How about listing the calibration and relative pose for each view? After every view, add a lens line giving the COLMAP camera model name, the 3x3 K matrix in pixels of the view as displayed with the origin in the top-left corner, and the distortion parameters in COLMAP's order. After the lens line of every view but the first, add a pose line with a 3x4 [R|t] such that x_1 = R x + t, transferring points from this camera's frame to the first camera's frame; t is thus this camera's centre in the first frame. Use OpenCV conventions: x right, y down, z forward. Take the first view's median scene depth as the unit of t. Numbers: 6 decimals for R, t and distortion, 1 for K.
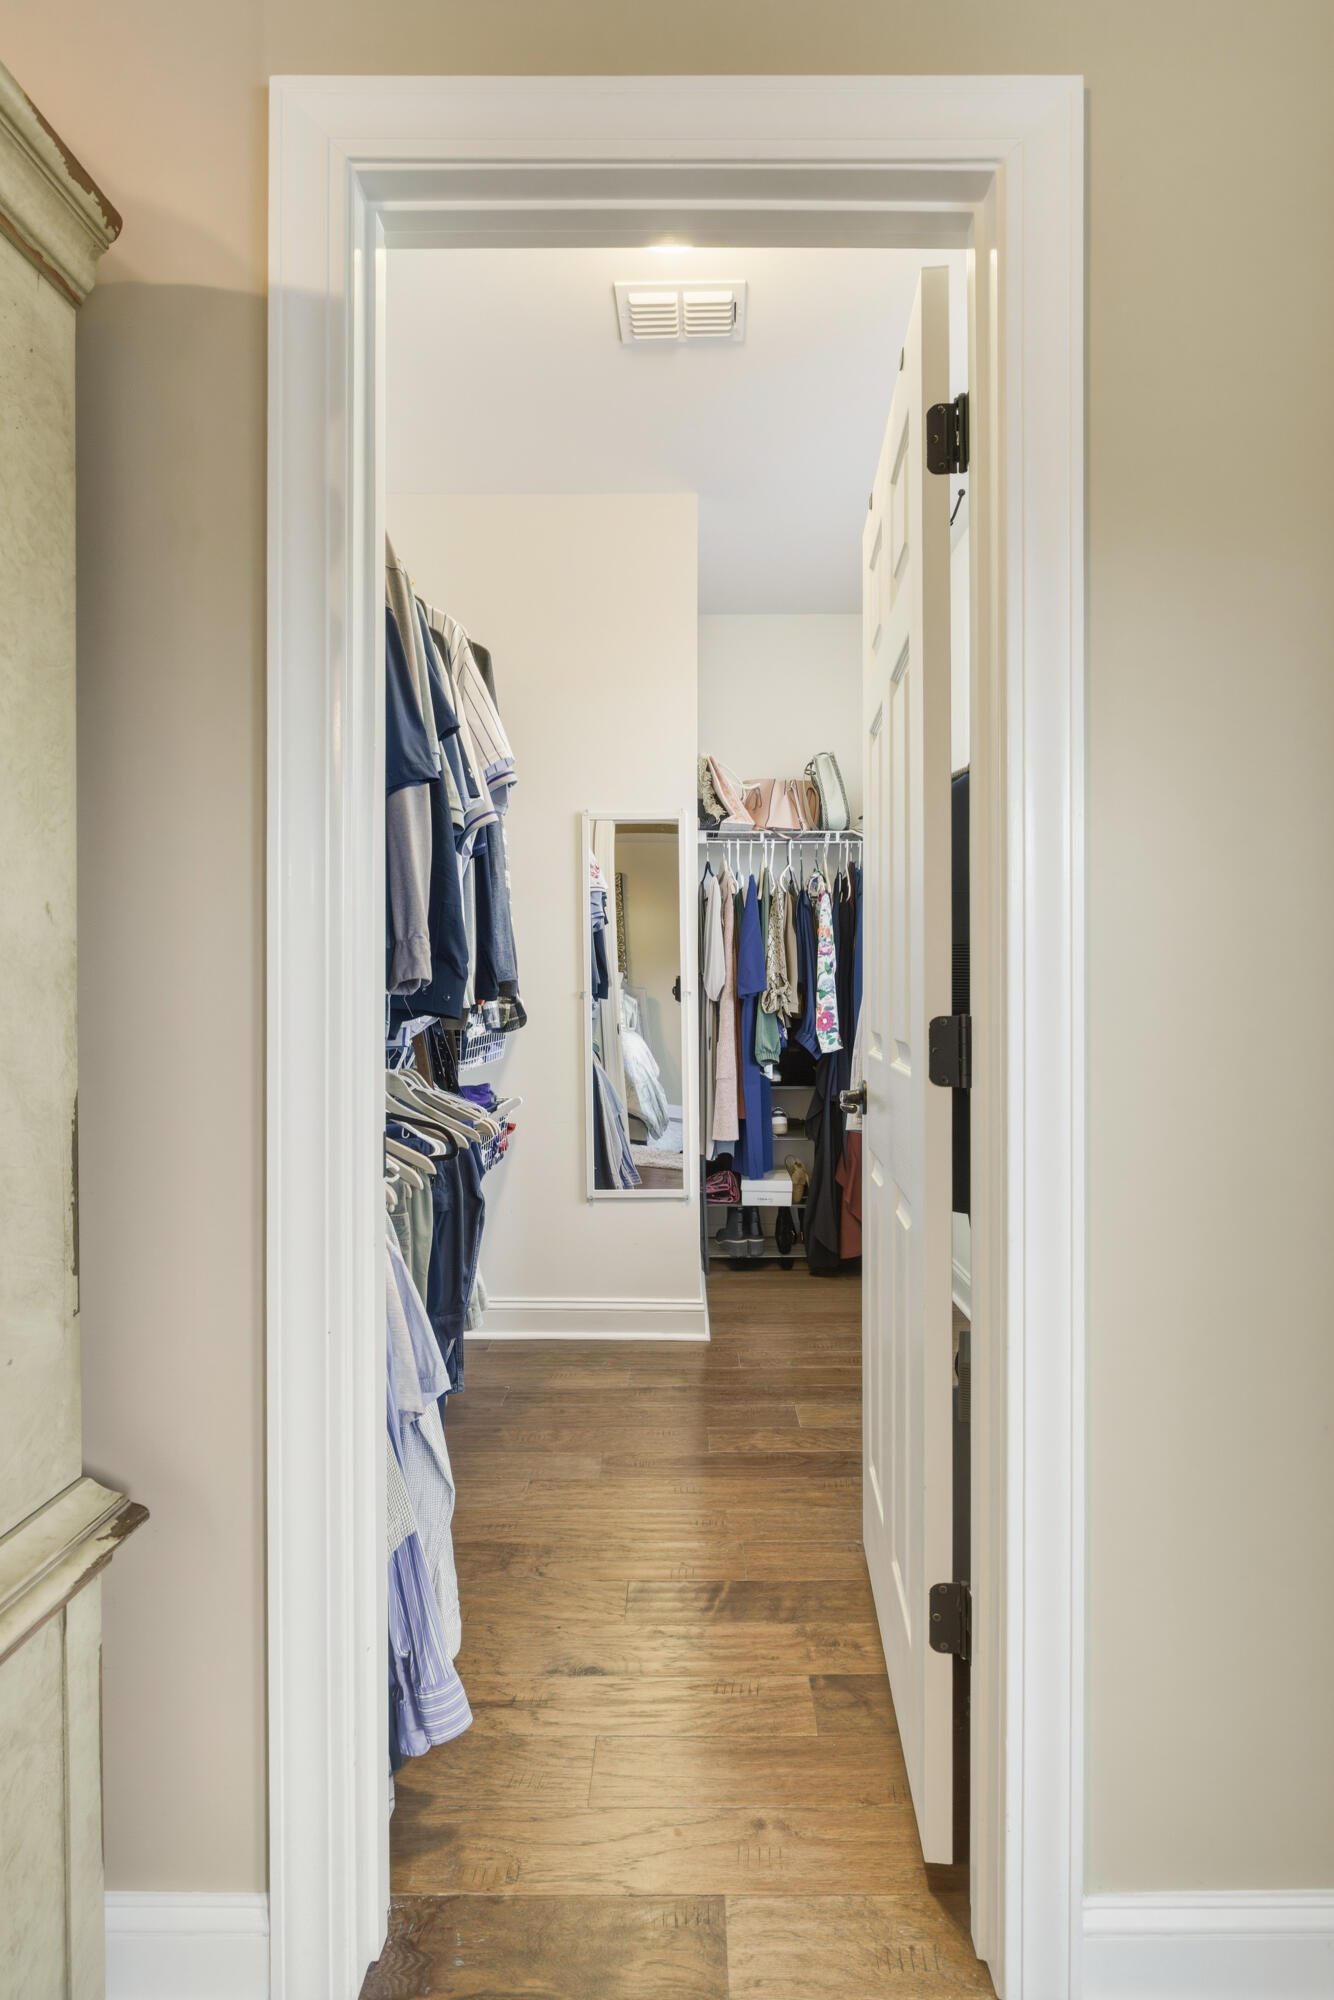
lens RADIAL K [[920.9, 0, 677.1], [0, 920.9, 999.4], [0, 0, 1]] dist [-0.003821, -0.000149]
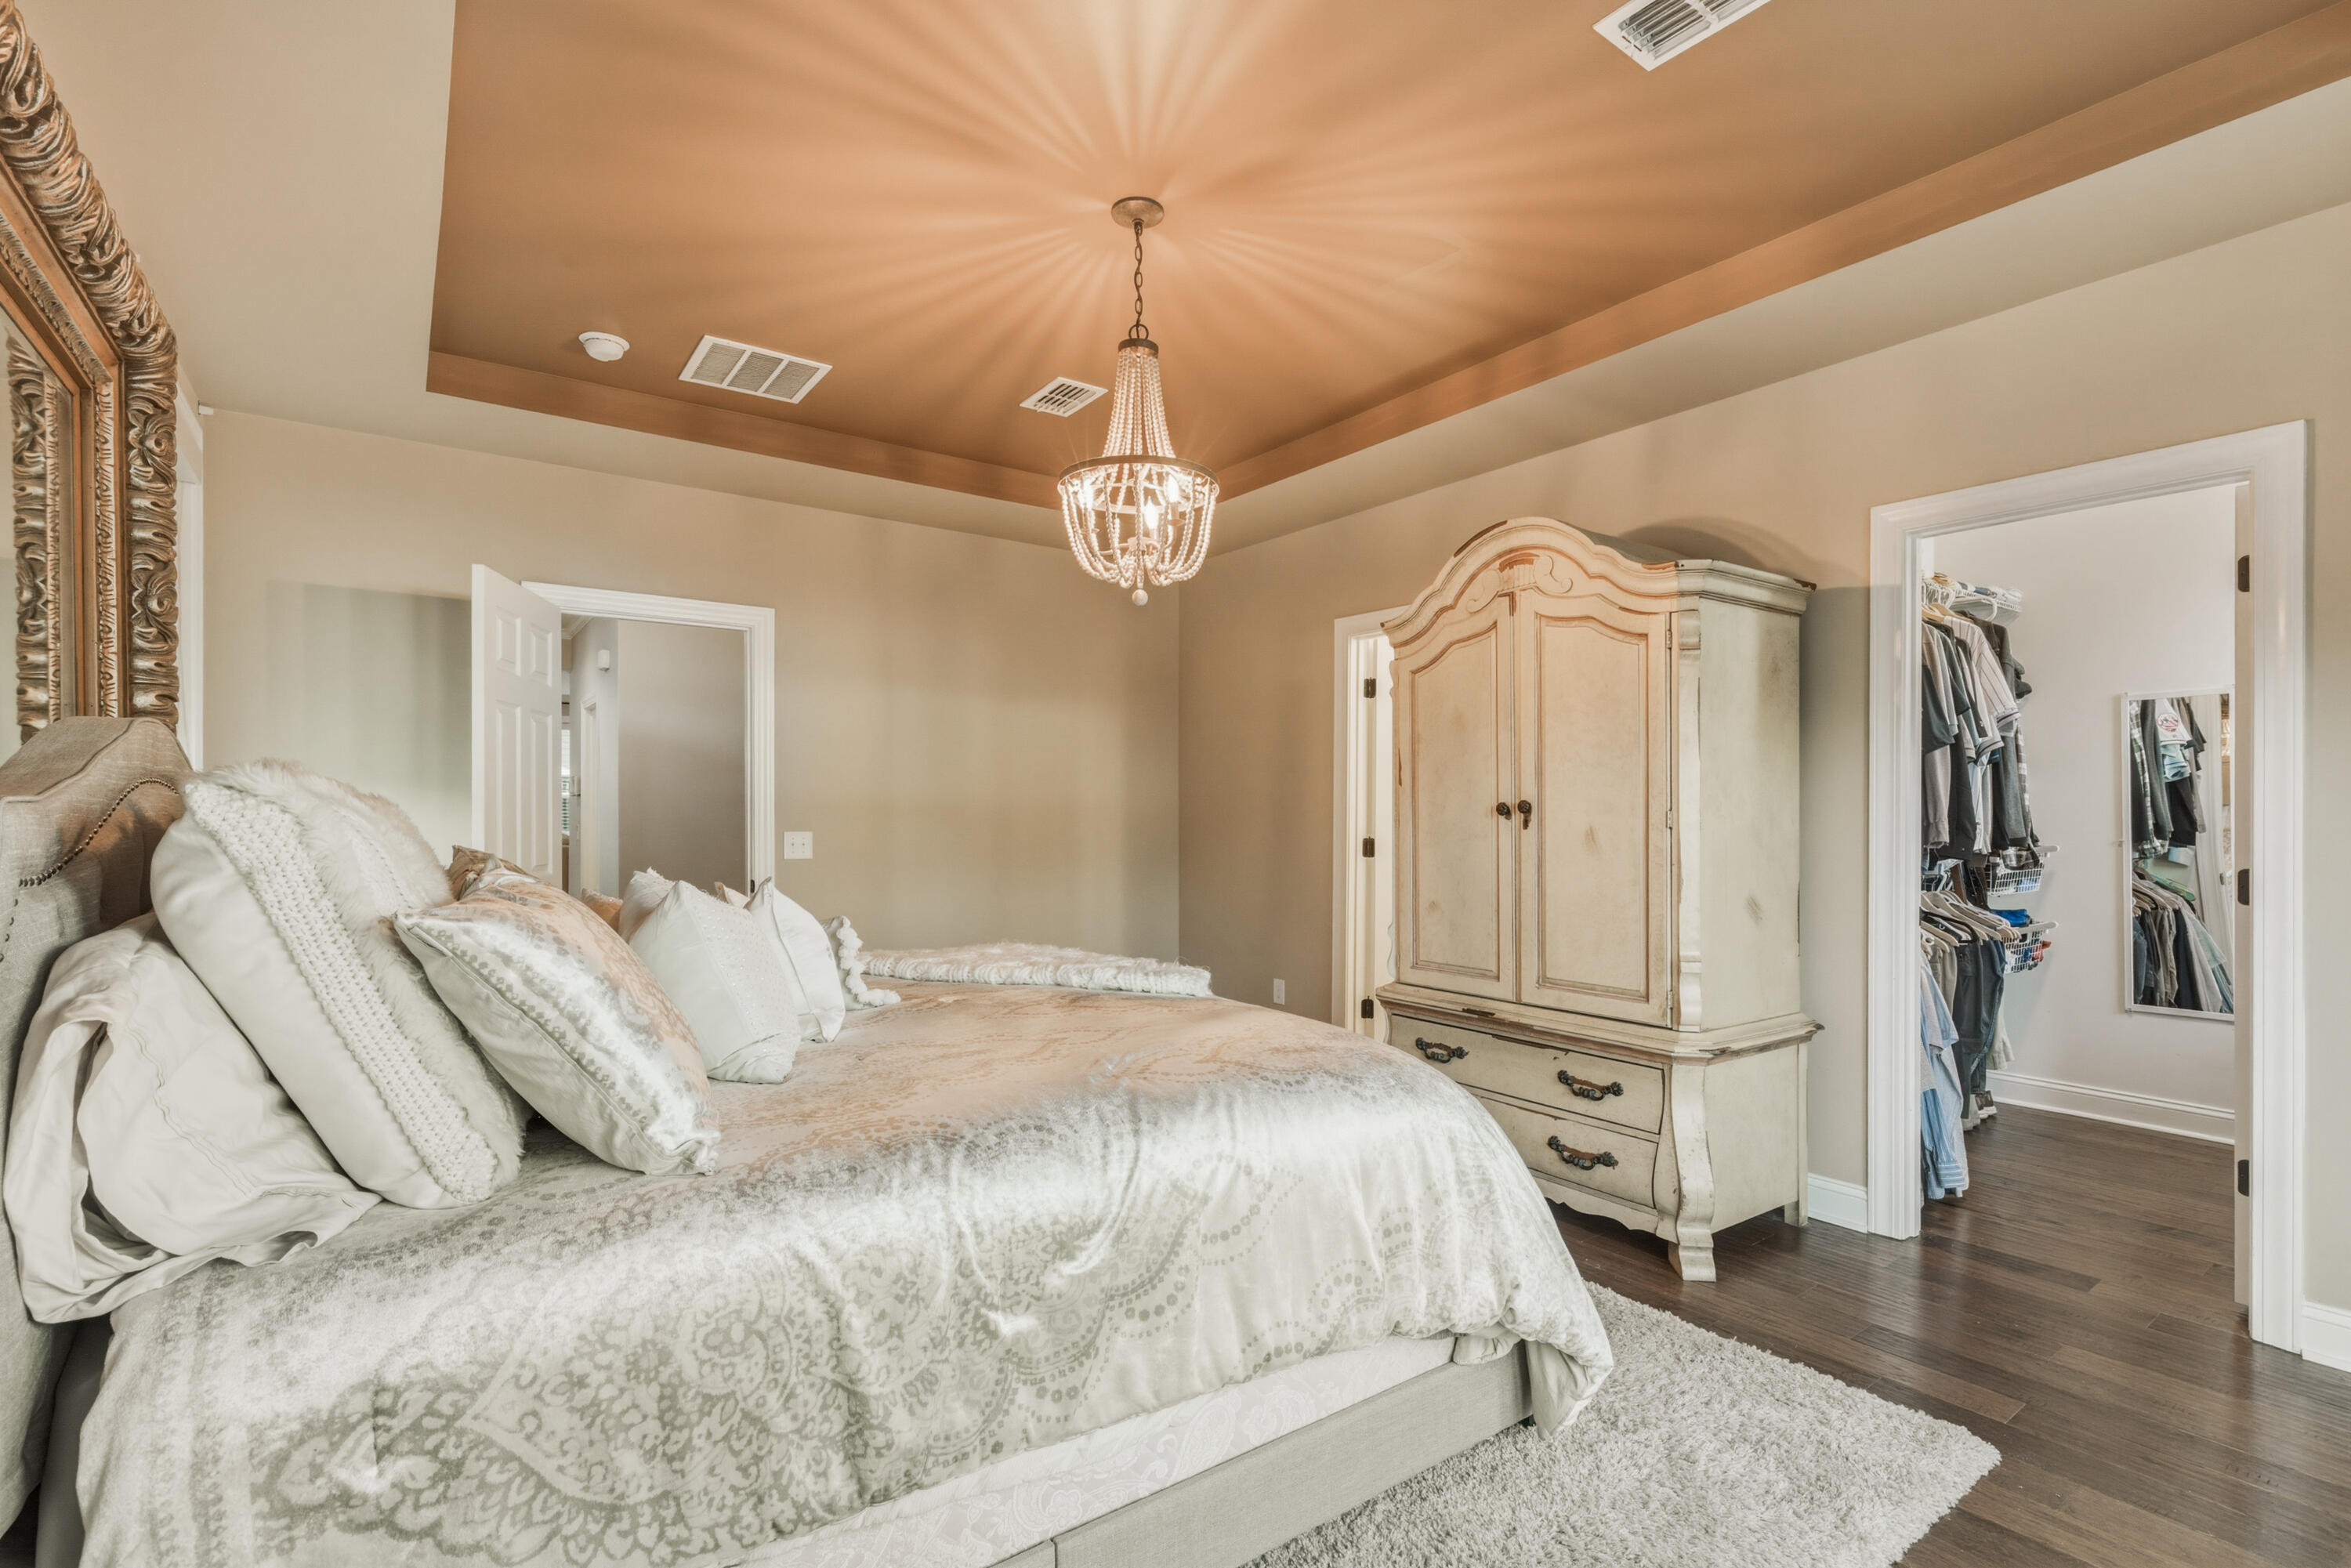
lens RADIAL K [[1082.5, 0, 1185.9], [0, 1082.5, 827.9], [0, 0, 1]] dist [-0.003821, -0.000149]
pose [[0.594247, 0.003894, -0.804273, 0.561014], [-0.004295, 0.999989, 0.001668, -0.040302], [0.804271, 0.002463, 0.594258, -1.535381]]
